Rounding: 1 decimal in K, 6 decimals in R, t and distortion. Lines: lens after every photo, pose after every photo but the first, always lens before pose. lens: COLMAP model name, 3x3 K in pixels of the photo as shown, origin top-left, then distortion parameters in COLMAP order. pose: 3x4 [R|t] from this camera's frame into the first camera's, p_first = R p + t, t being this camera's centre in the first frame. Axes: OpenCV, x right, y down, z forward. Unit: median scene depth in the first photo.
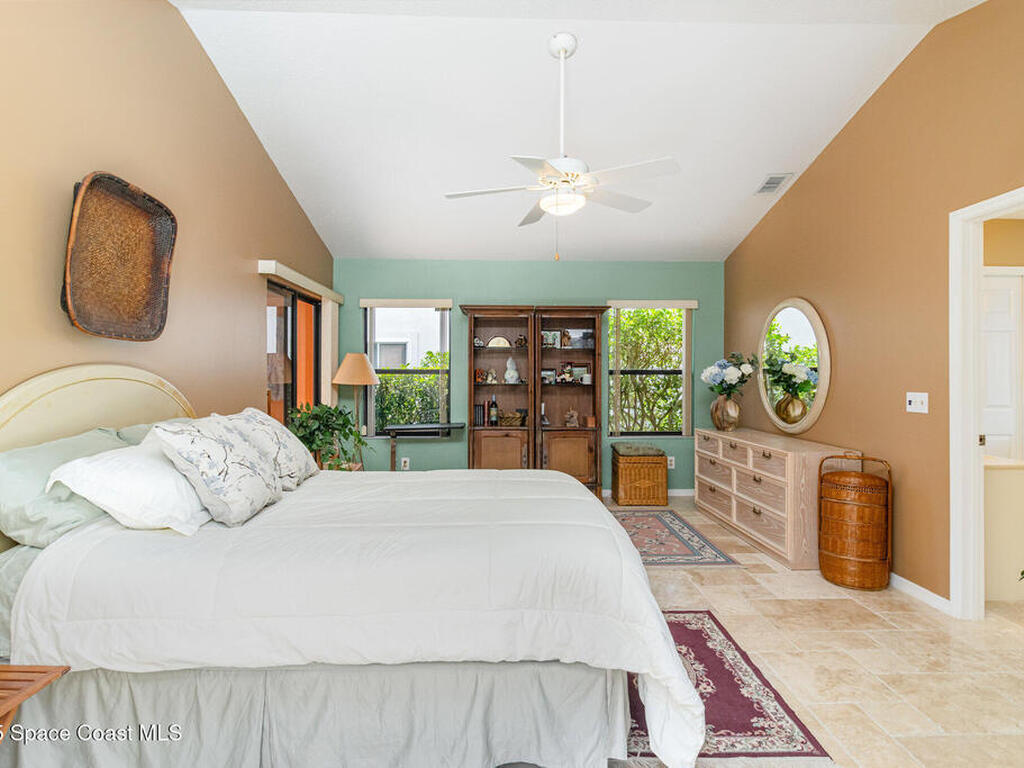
lens RADIAL K [[591.1, 0, 512.0], [0, 591.1, 384.0], [0, 0, 1]] dist [-0.019562, -0.000961]
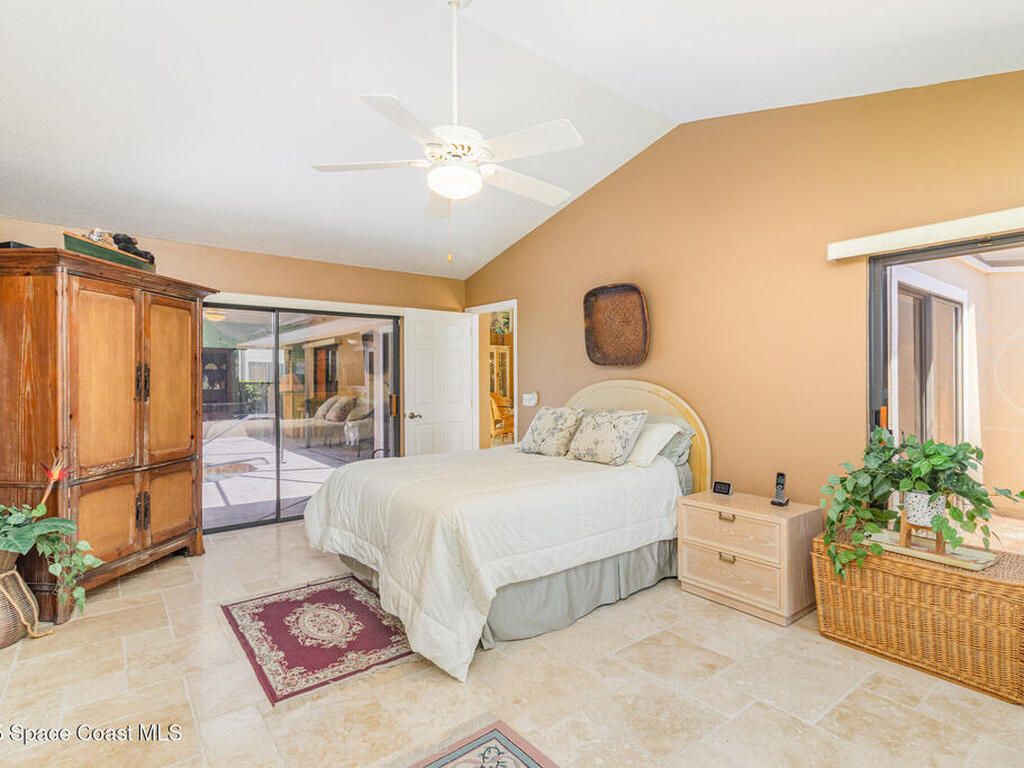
lens RADIAL K [[527.3, 0, 513.6], [0, 527.3, 377.5], [0, 0, 1]] dist [-0.001003, 0.000709]
pose [[-0.792804, 0.000939, -0.609476, 0.509374], [0.007612, 0.999936, -0.008362, -0.022360], [0.609429, -0.011269, -0.792761, 1.751908]]
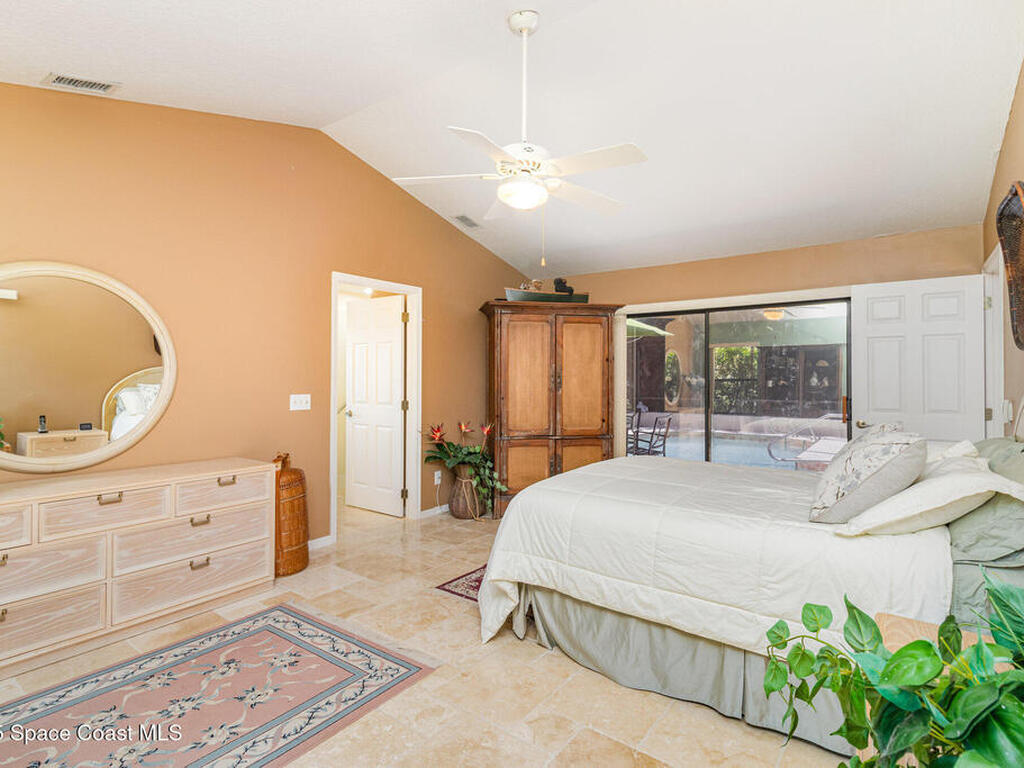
lens RADIAL K [[527.3, 0, 513.6], [0, 527.3, 377.5], [0, 0, 1]] dist [-0.001003, 0.000709]
pose [[-0.797109, 0.000523, 0.603835, -0.417383], [-0.003222, 0.999982, -0.005120, -0.020831], [-0.603826, -0.006027, -0.797093, 1.758206]]
